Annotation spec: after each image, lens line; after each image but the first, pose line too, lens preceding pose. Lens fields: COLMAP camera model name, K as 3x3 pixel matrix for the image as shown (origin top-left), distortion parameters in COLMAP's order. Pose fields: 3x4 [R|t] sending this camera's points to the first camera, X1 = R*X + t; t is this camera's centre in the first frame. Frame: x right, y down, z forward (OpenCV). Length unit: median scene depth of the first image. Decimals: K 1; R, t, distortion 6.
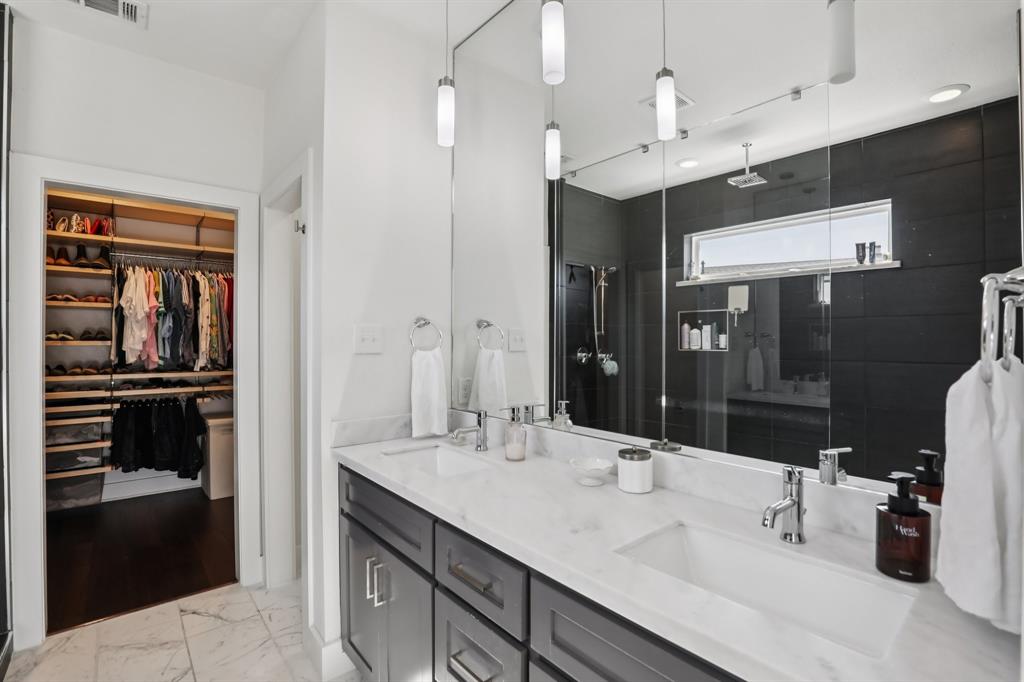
lens RADIAL K [[482.8, 0, 516.7], [0, 482.8, 352.4], [0, 0, 1]] dist [-0.026807, 0.007236]
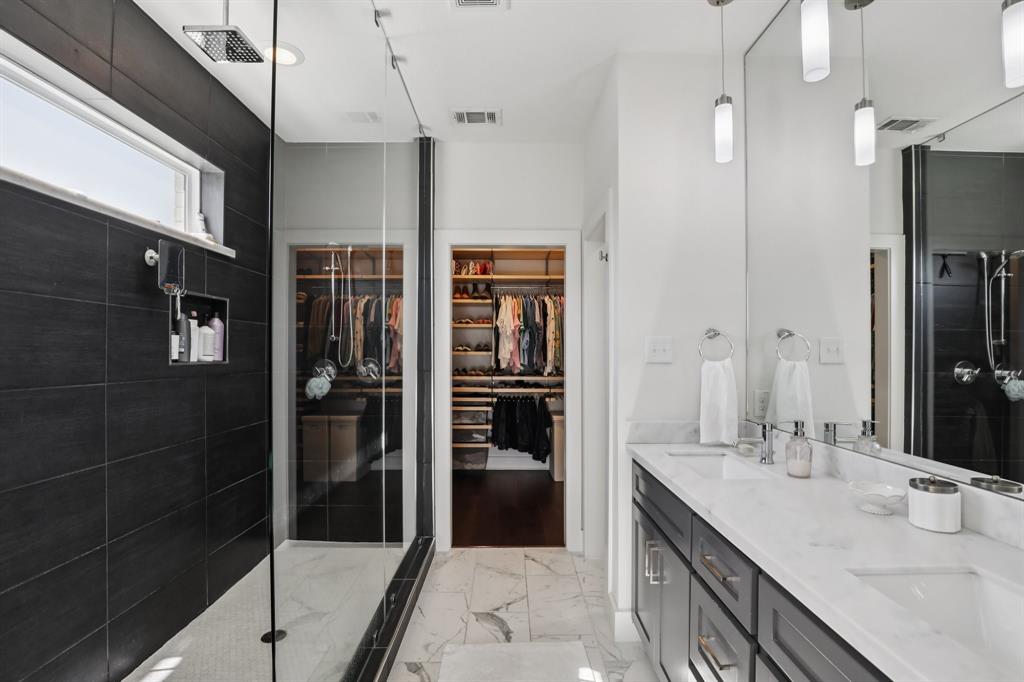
lens RADIAL K [[489.3, 0, 515.6], [0, 489.3, 383.3], [0, 0, 1]] dist [-0.004198, -0.000202]
pose [[0.777075, 0.041200, -0.628058, 0.103078], [-0.016741, 0.998855, 0.044811, 0.003060], [0.629186, -0.024307, 0.776875, -0.061431]]
